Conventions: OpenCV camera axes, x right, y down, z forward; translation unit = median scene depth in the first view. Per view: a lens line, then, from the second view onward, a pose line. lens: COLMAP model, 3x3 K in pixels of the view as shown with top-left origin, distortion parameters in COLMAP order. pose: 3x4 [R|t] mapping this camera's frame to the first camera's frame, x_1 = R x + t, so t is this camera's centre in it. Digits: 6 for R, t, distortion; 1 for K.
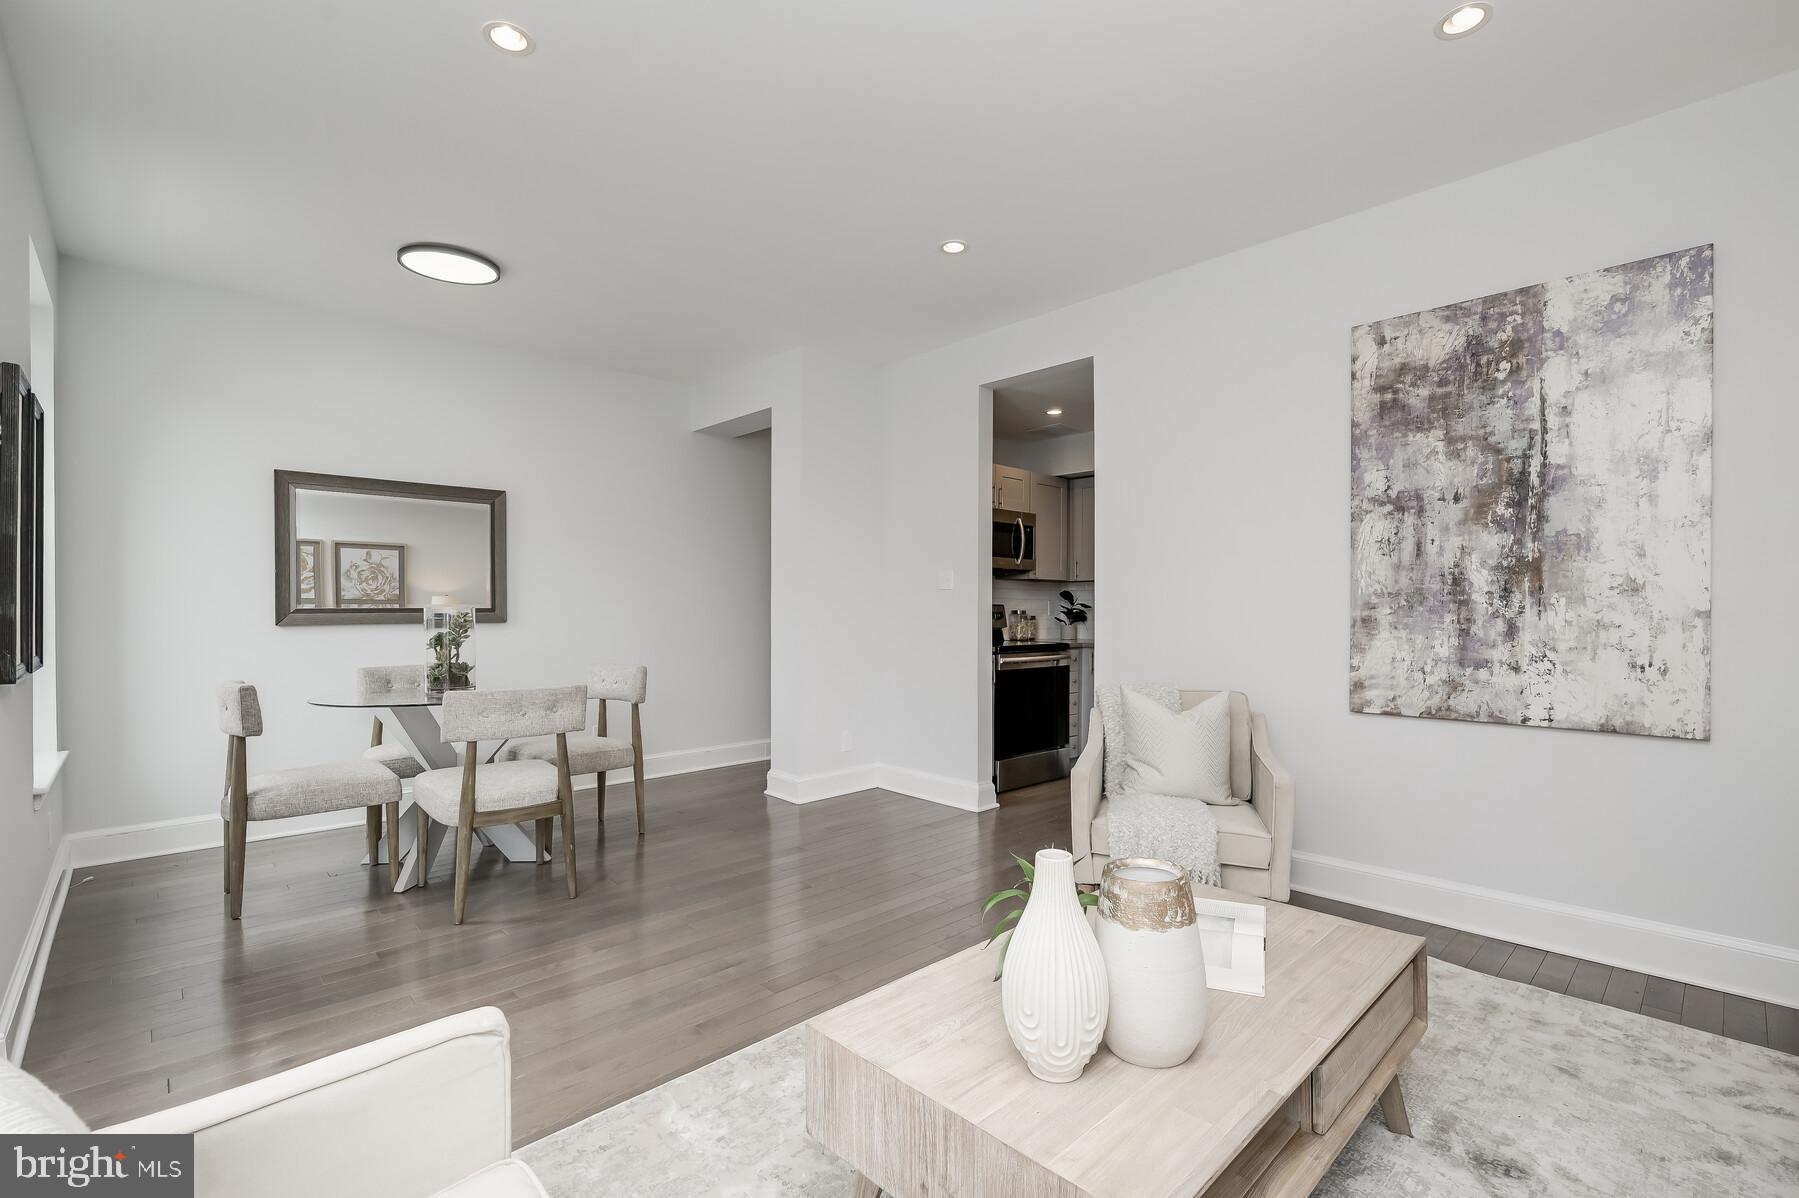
lens RADIAL K [[795.0, 0, 911.7], [0, 795.0, 595.9], [0, 0, 1]] dist [-0.005962, 0.001505]
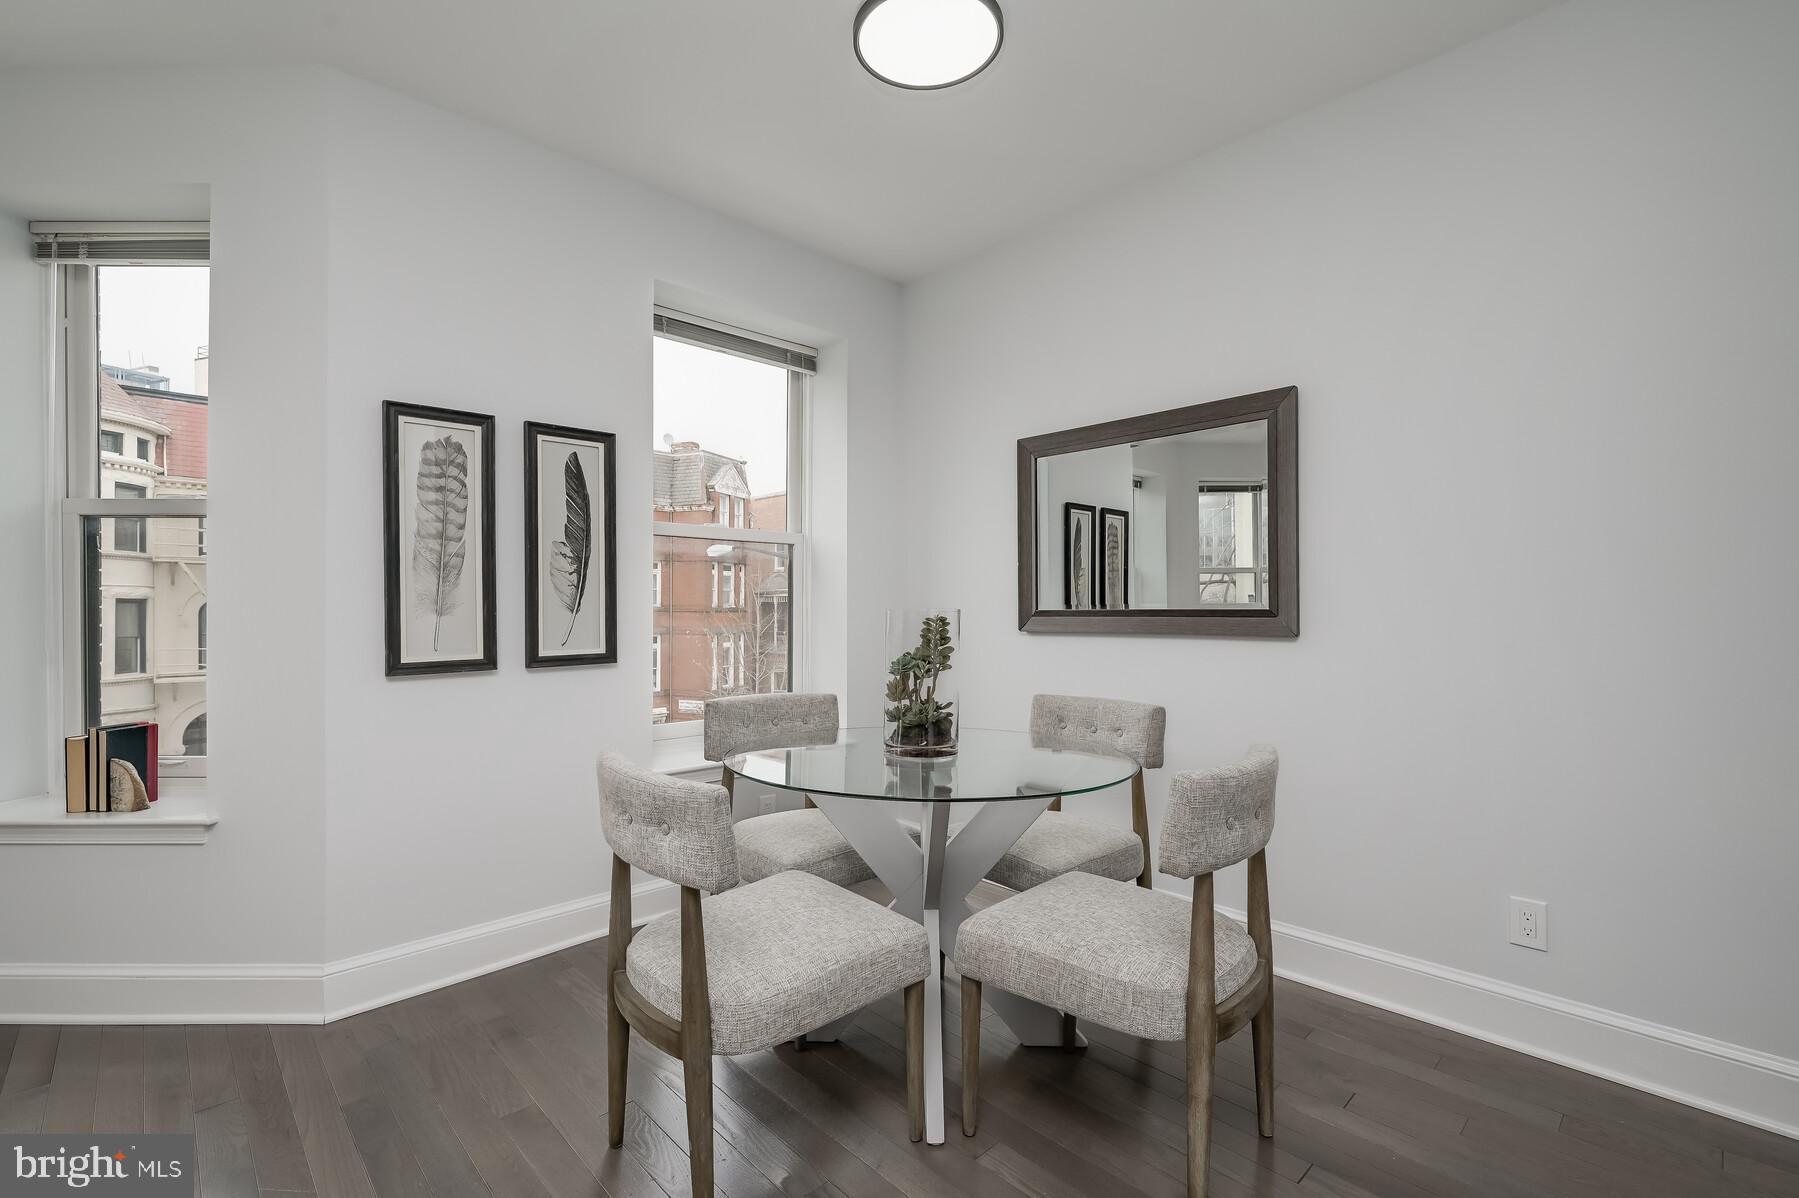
lens RADIAL K [[795.0, 0, 913.5], [0, 795.0, 611.5], [0, 0, 1]] dist [-0.005962, 0.001505]
pose [[-0.002656, 0.000578, -0.999996, 0.010994], [0.011201, 0.999937, 0.000548, 0.015204], [0.999934, -0.011200, -0.002662, 0.881946]]
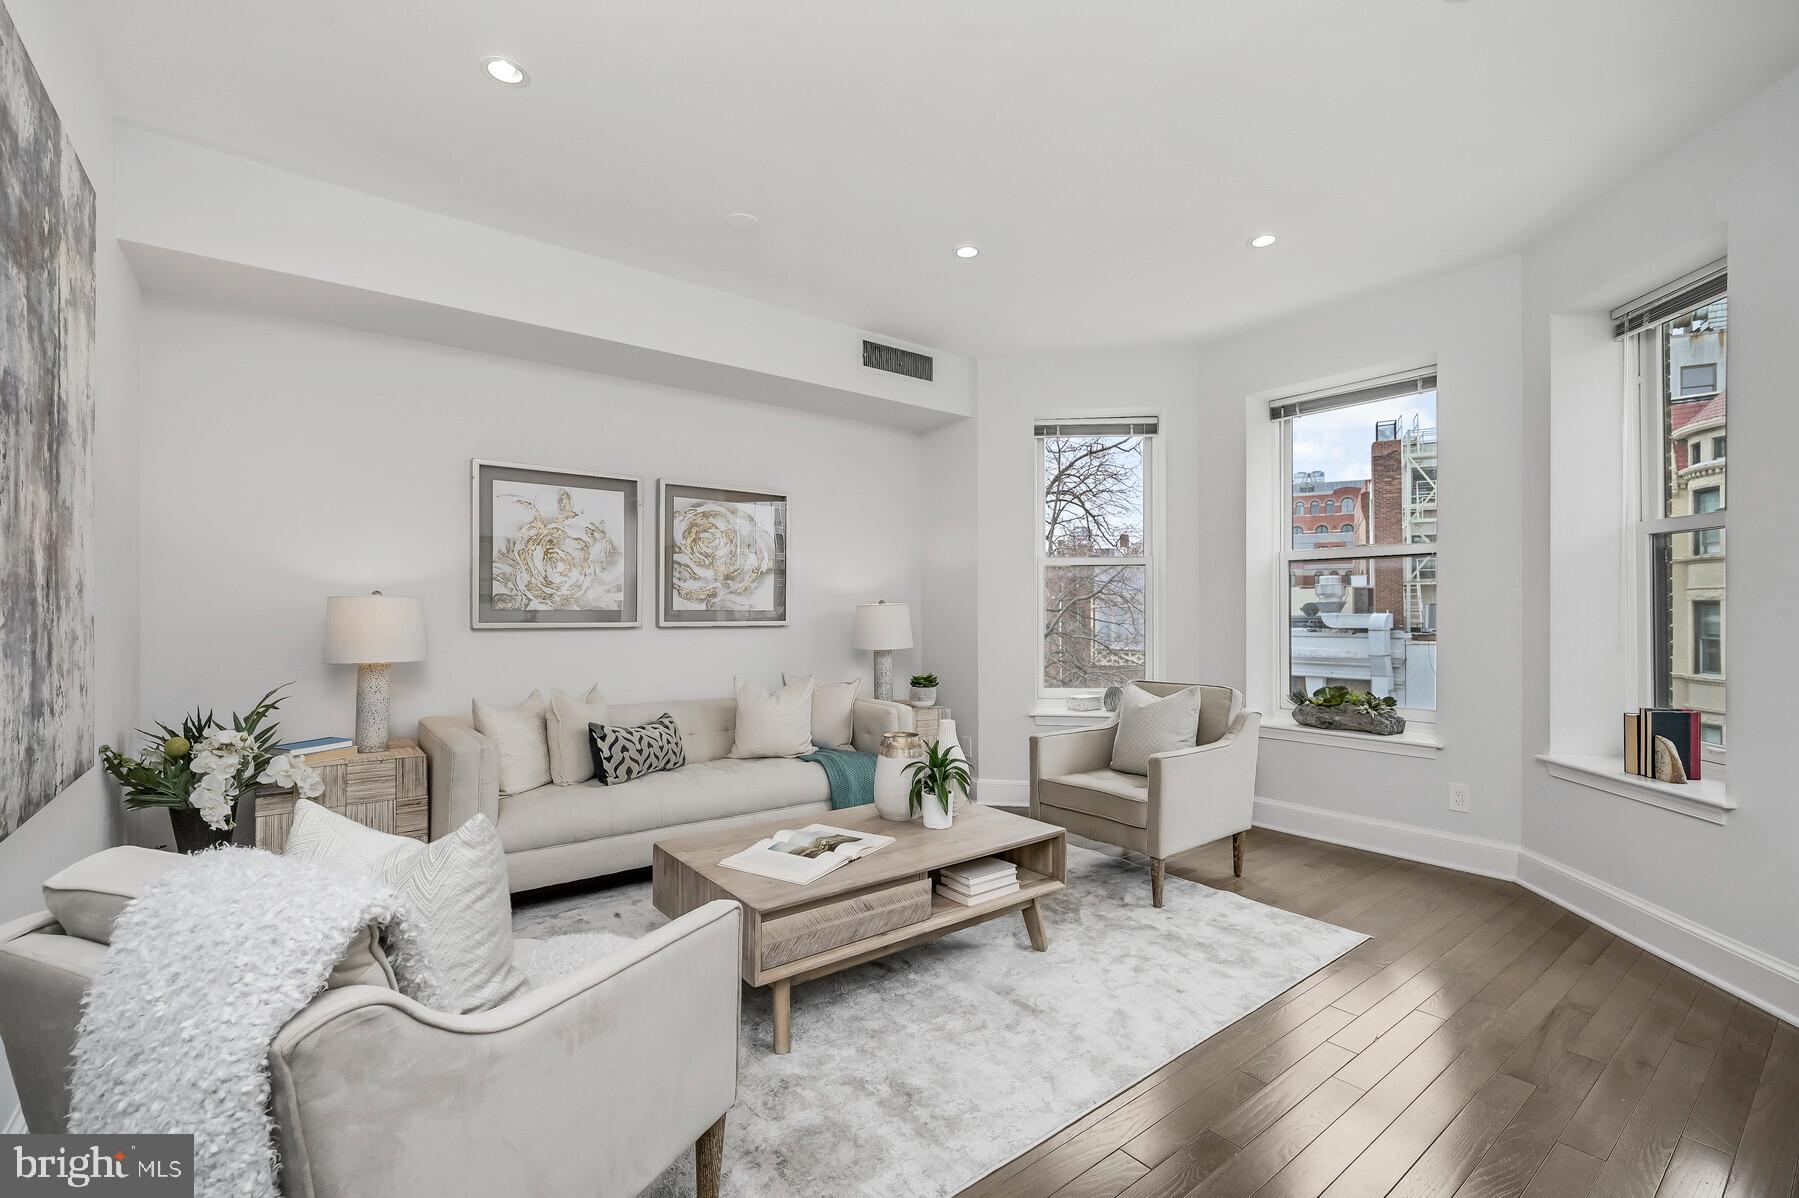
lens RADIAL K [[795.0, 0, 915.7], [0, 795.0, 613.8], [0, 0, 1]] dist [-0.005962, 0.001505]
pose [[-0.994605, -0.001528, 0.103724, 0.010587], [-0.002514, 0.999953, -0.009374, 0.017651], [-0.103705, -0.009585, -0.994562, 1.049983]]
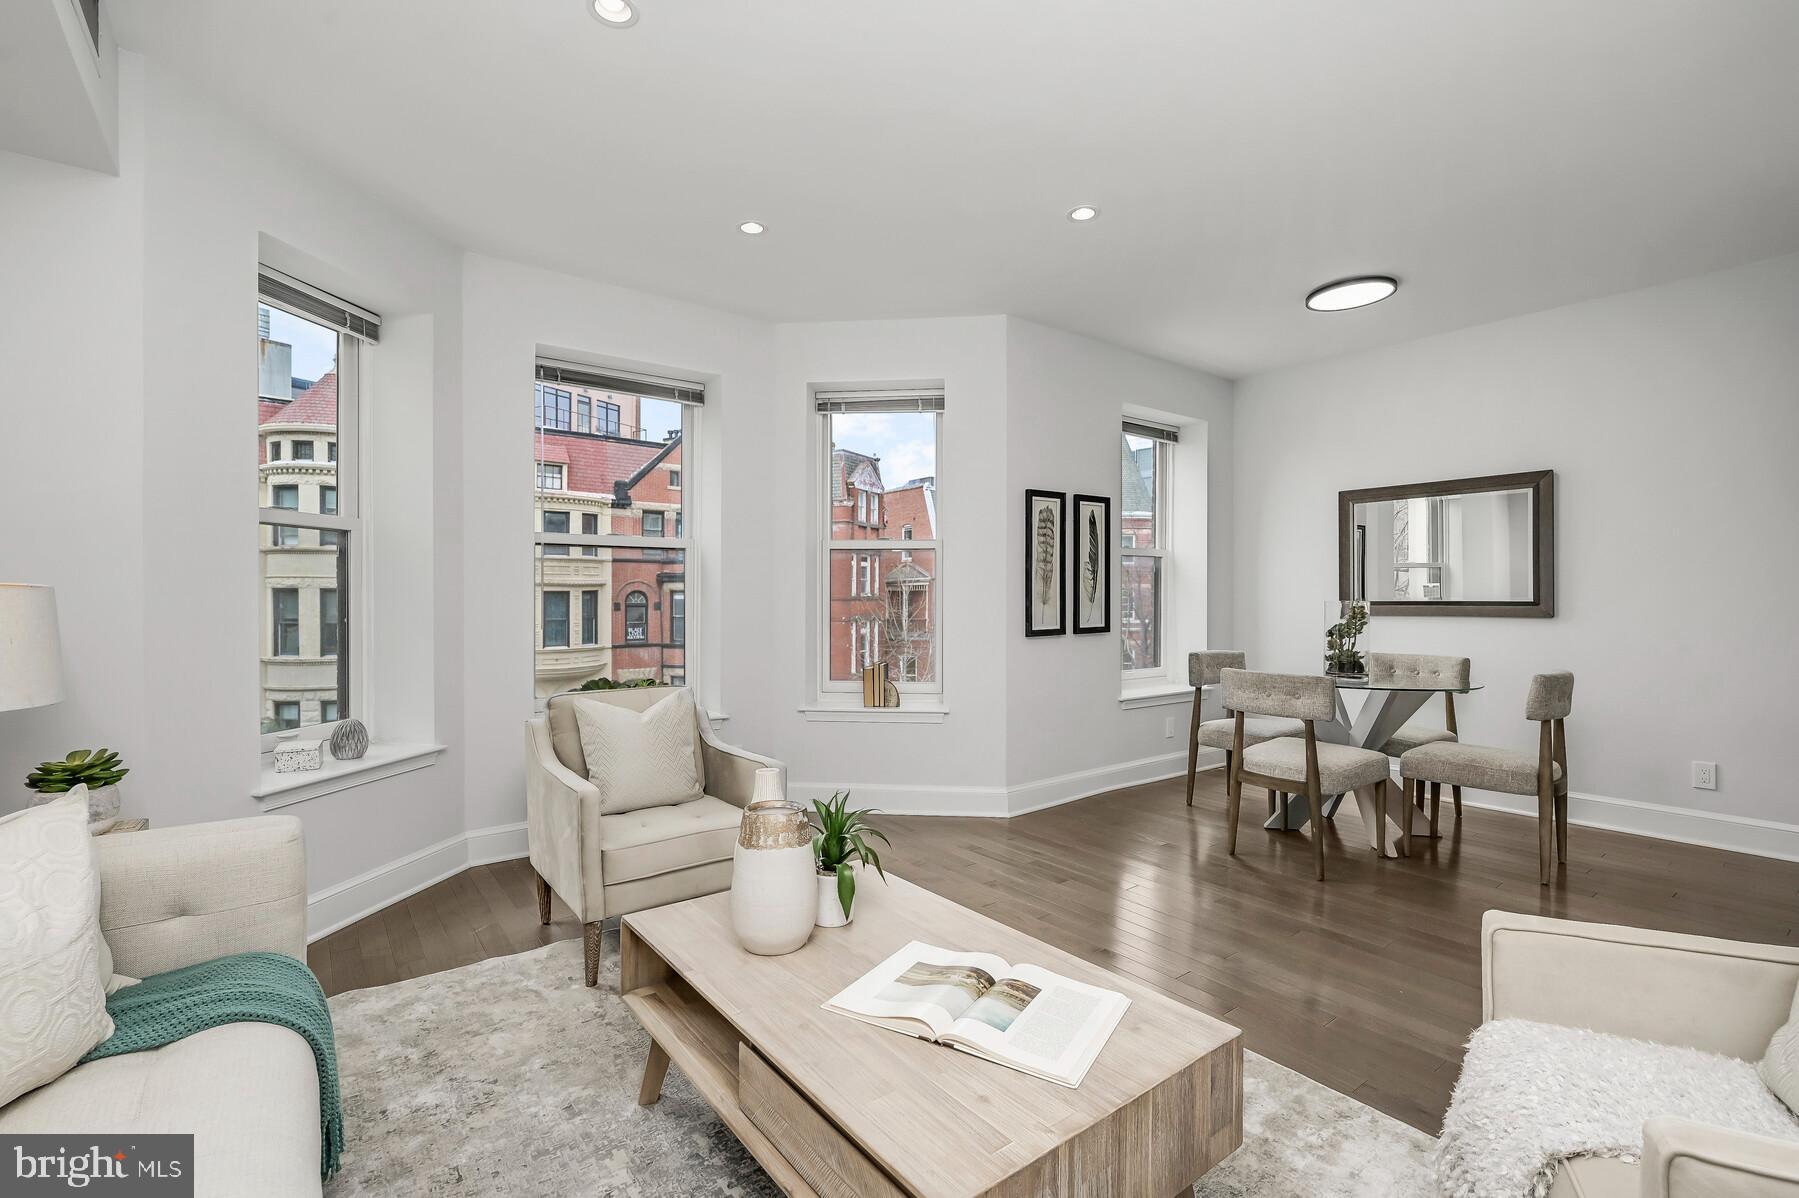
lens RADIAL K [[795.0, 0, 916.8], [0, 795.0, 602.7], [0, 0, 1]] dist [-0.005962, 0.001505]
pose [[-0.113861, 0.004823, -0.993485, 0.518113], [0.011429, 0.999928, 0.003544, 0.006177], [0.993431, -0.010951, -0.113908, 0.471213]]
